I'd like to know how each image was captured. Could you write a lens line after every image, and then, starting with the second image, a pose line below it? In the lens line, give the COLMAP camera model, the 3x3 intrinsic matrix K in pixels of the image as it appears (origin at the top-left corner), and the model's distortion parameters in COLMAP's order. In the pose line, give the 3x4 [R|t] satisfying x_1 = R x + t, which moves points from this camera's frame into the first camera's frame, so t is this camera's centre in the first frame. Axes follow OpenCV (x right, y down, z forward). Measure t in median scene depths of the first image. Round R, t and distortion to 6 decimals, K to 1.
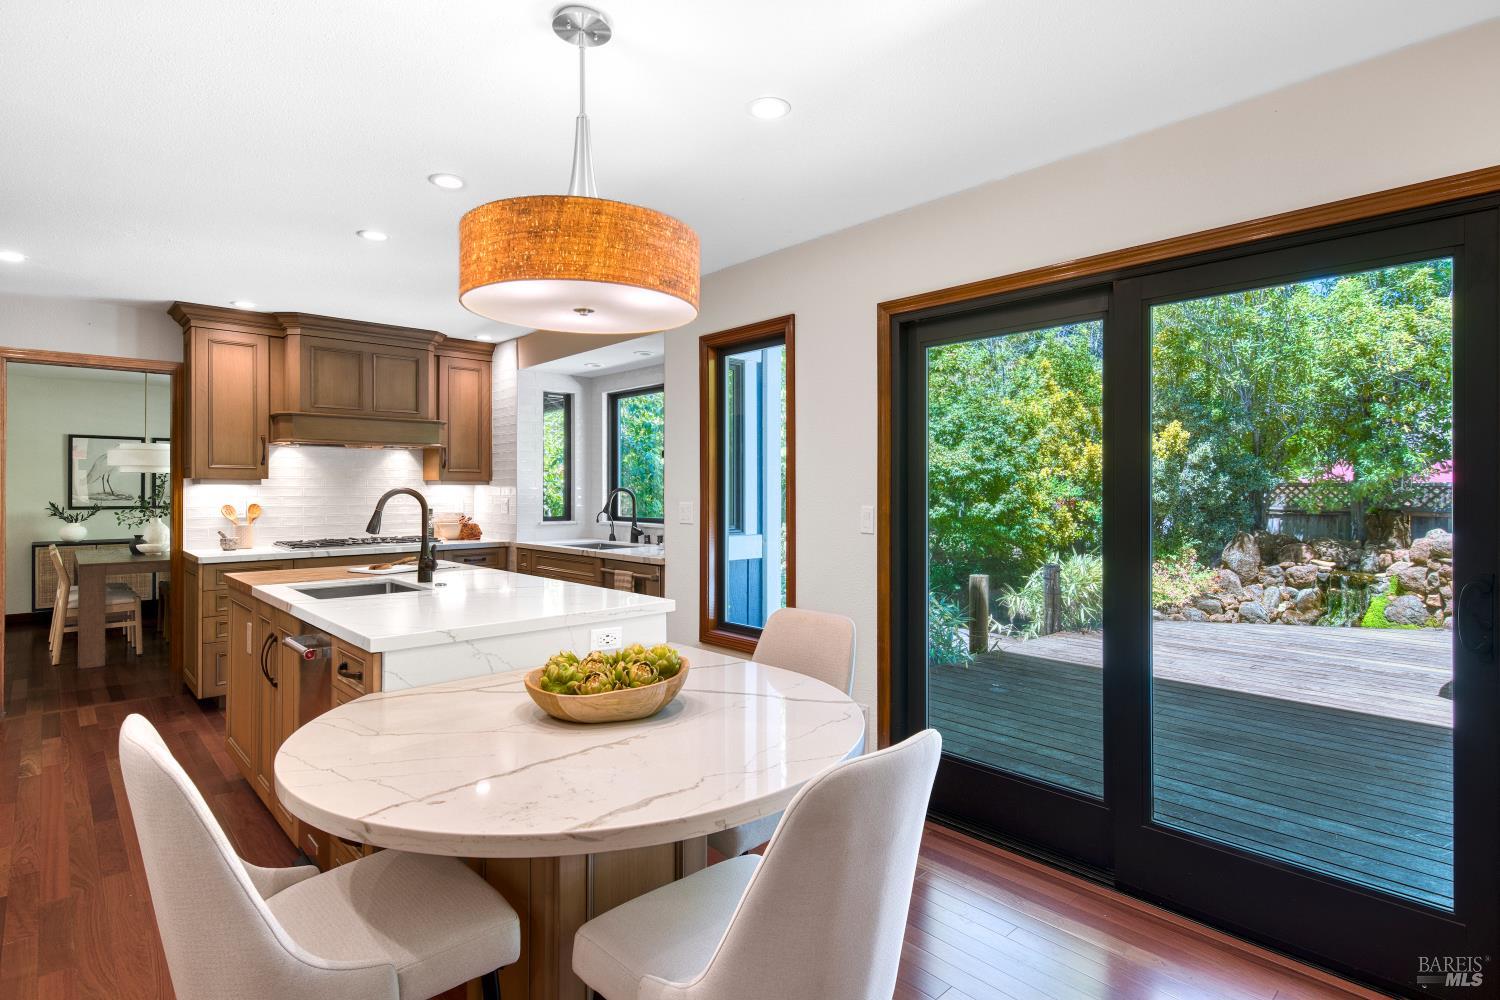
lens RADIAL K [[757.9, 0, 757.0], [0, 757.9, 492.6], [0, 0, 1]] dist [0.002183, 0.000478]
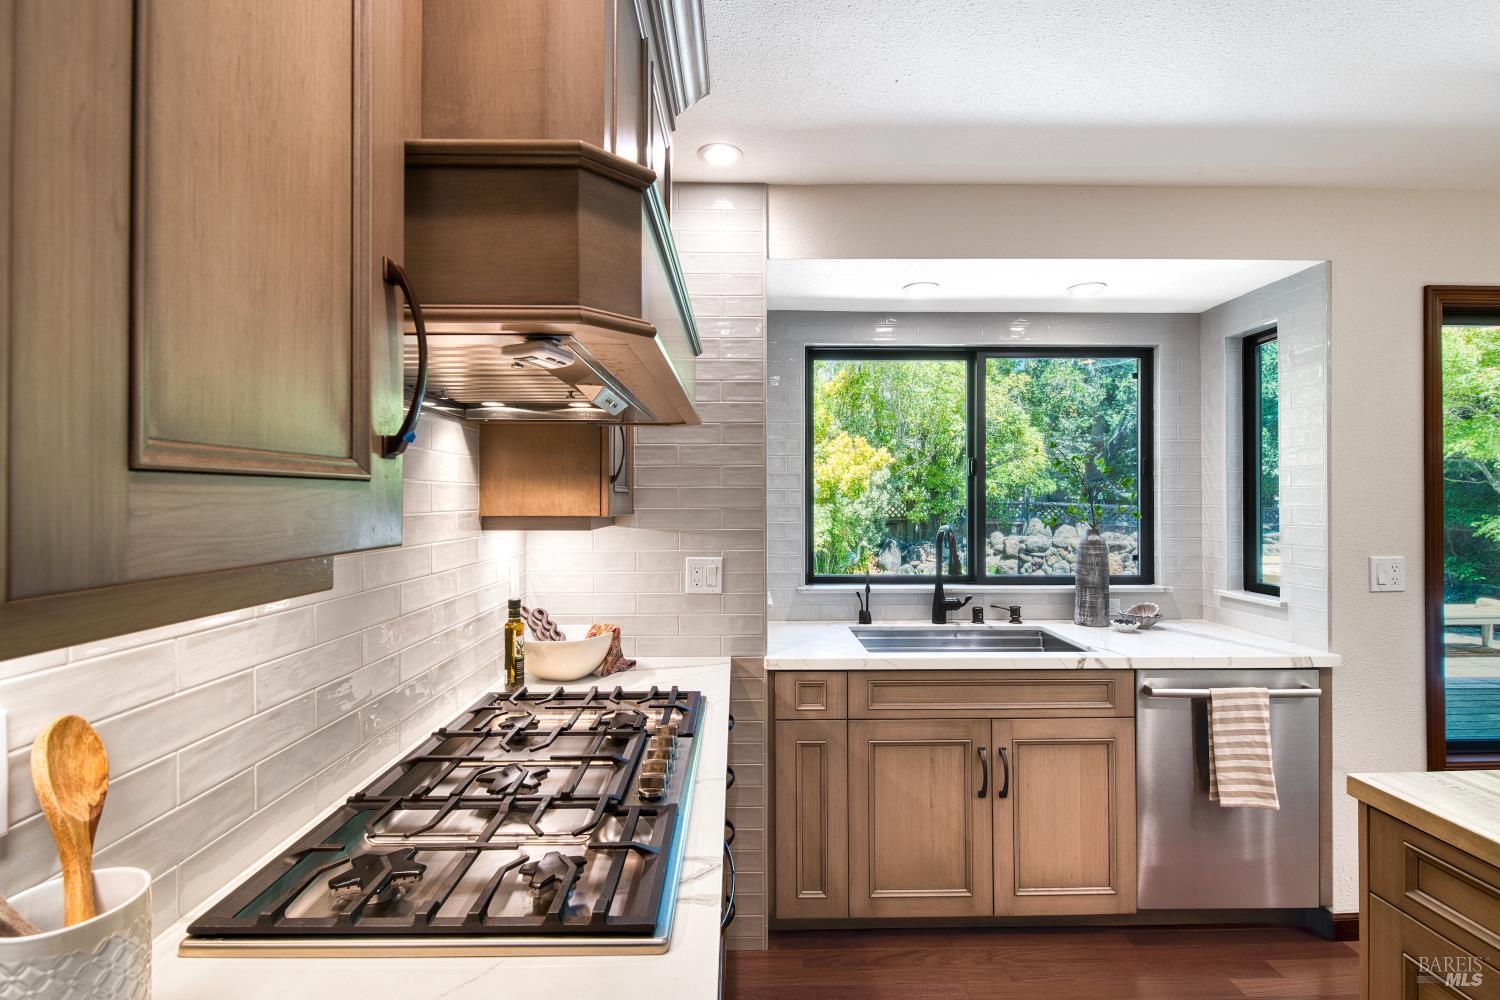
lens RADIAL K [[682.6, 0, 753.7], [0, 682.6, 497.6], [0, 0, 1]] dist [0.001713, -0.000044]
pose [[0.666228, 0.000871, 0.745748, -0.591328], [0.002831, 0.999989, -0.003697, -0.022937], [-0.745743, 0.004574, 0.666218, 0.719134]]
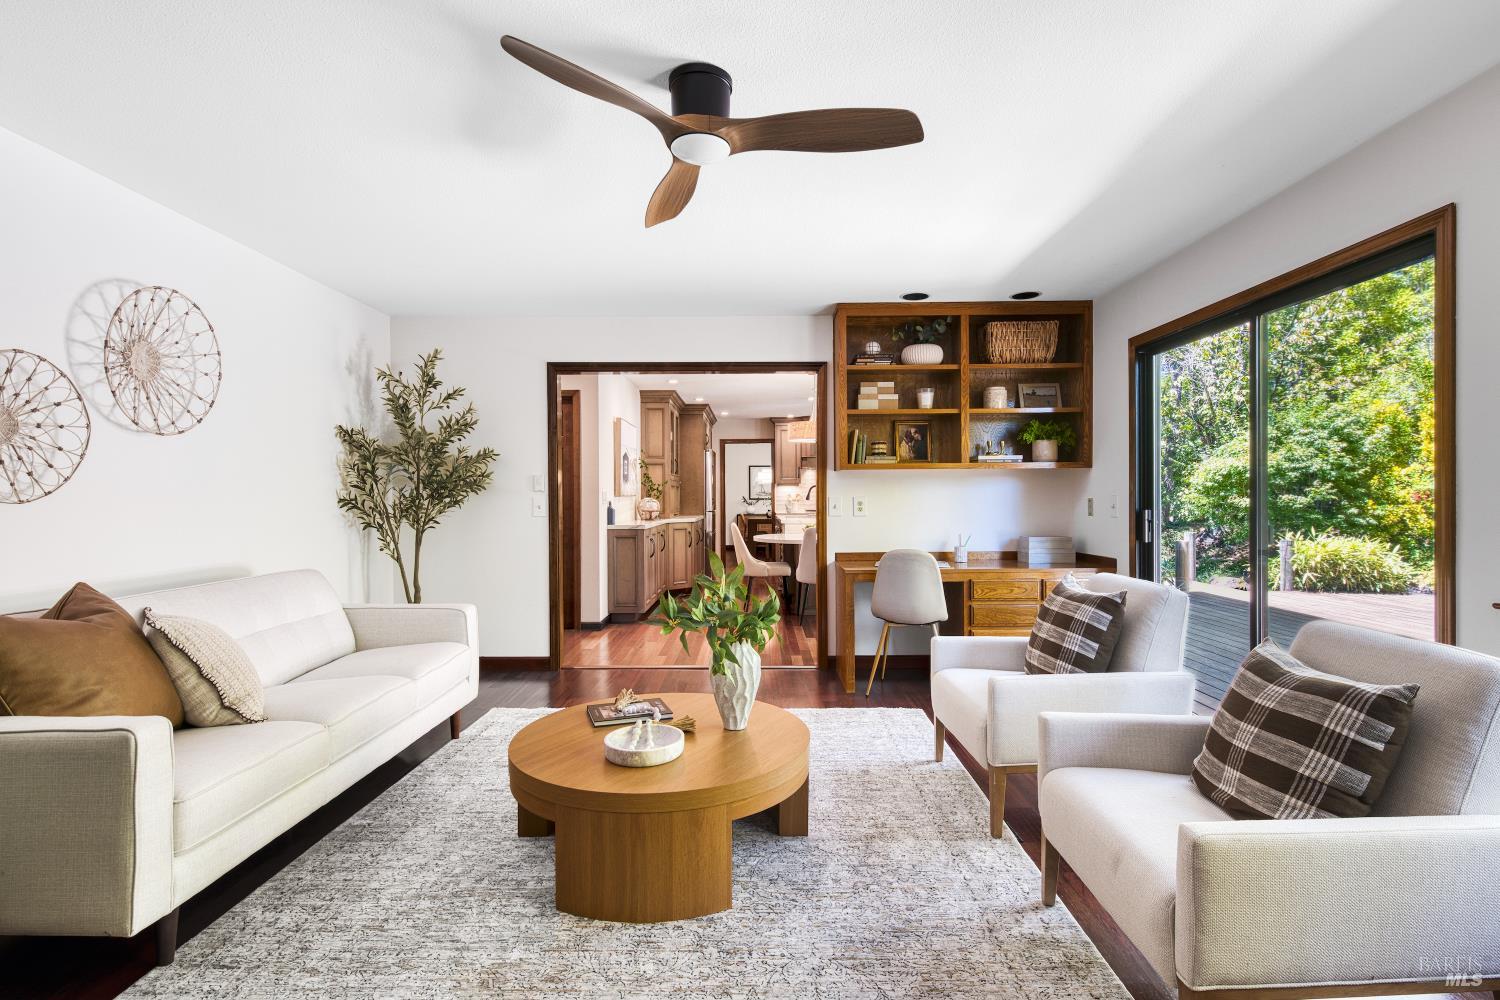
lens RADIAL K [[725.4, 0, 751.9], [0, 725.4, 499.8], [0, 0, 1]] dist [-0.013871, -0.000387]
pose [[0.721414, -0.003016, -0.692497, 0.758115], [0.002975, 0.999995, -0.001256, 0.031650], [0.692498, -0.001155, 0.721419, -0.706454]]
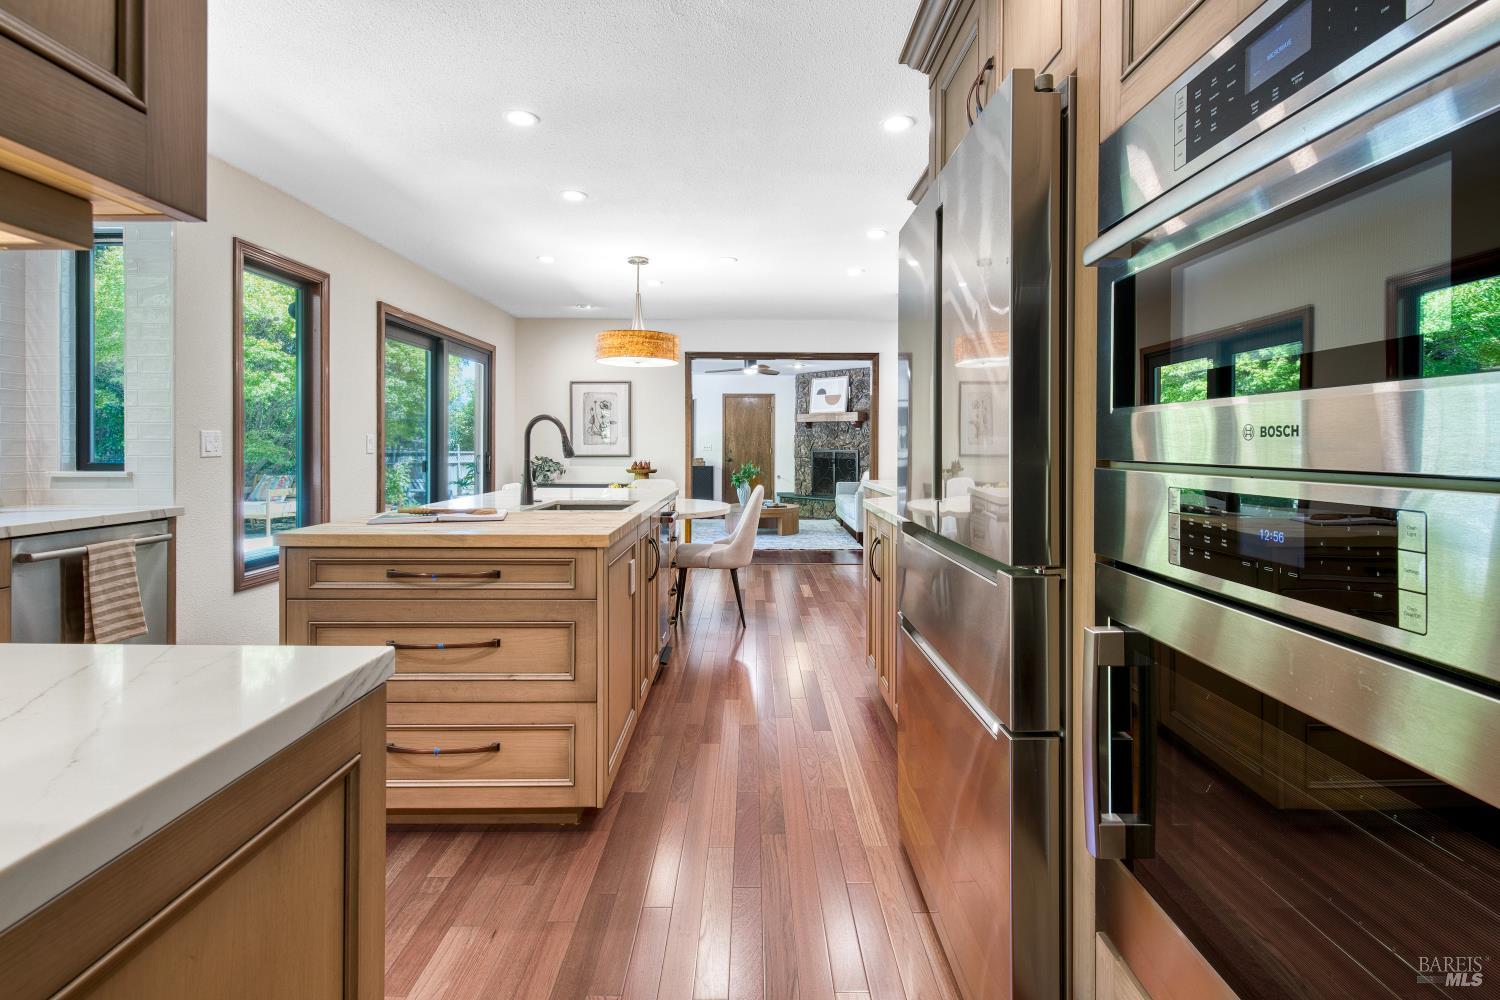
lens RADIAL K [[682.6, 0, 756.9], [0, 682.6, 442.7], [0, 0, 1]] dist [0.001713, -0.000044]
pose [[-0.741366, -0.004255, 0.671087, -0.722607], [-0.001873, 0.999989, 0.004272, 0.015467], [-0.671098, 0.001910, -0.741366, 0.815395]]
